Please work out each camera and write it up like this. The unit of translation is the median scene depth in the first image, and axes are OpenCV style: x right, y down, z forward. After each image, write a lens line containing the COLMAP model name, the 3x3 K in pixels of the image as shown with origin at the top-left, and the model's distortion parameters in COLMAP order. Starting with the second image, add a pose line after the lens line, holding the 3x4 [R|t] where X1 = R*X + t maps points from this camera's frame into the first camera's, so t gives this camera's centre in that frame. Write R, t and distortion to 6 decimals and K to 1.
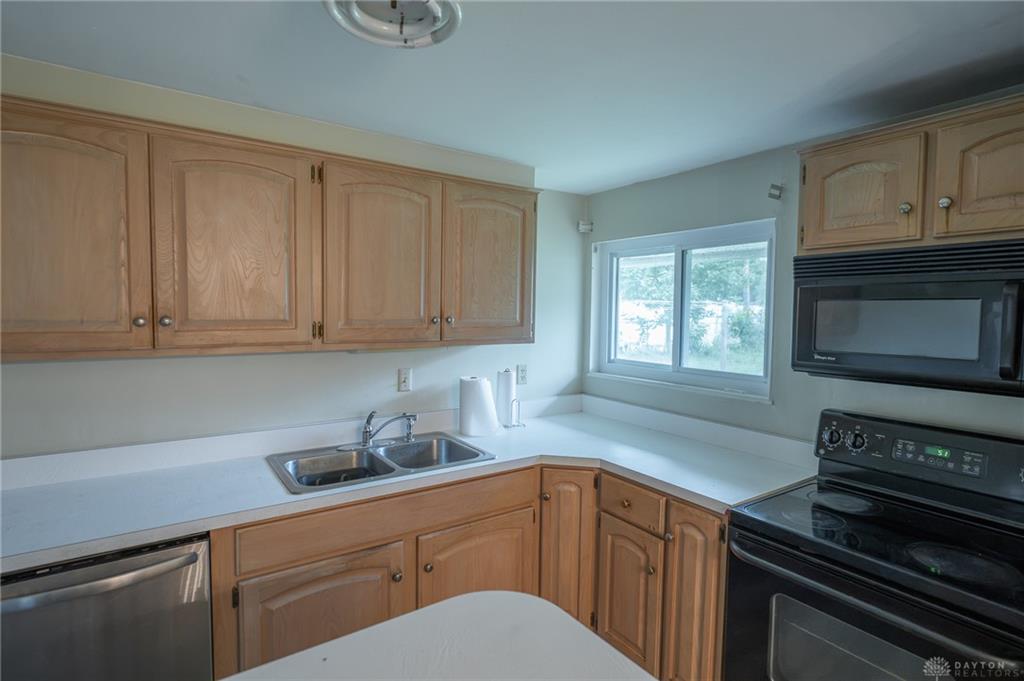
lens RADIAL K [[529.6, 0, 513.0], [0, 529.6, 337.8], [0, 0, 1]] dist [0.003581, 0.000791]
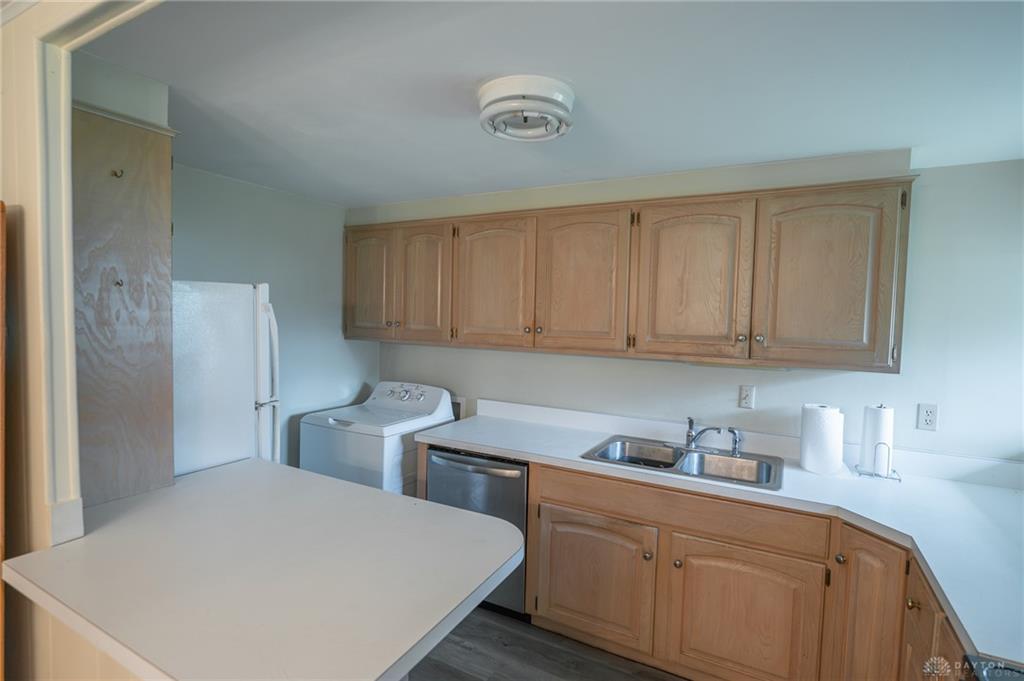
lens RADIAL K [[499.2, 0, 507.7], [0, 499.2, 344.3], [0, 0, 1]] dist [0.001831, -0.001644]
pose [[0.440244, 0.048500, -0.896567, 0.527557], [-0.070383, 0.997332, 0.019391, -0.008795], [0.895115, 0.054566, 0.442483, 0.191278]]
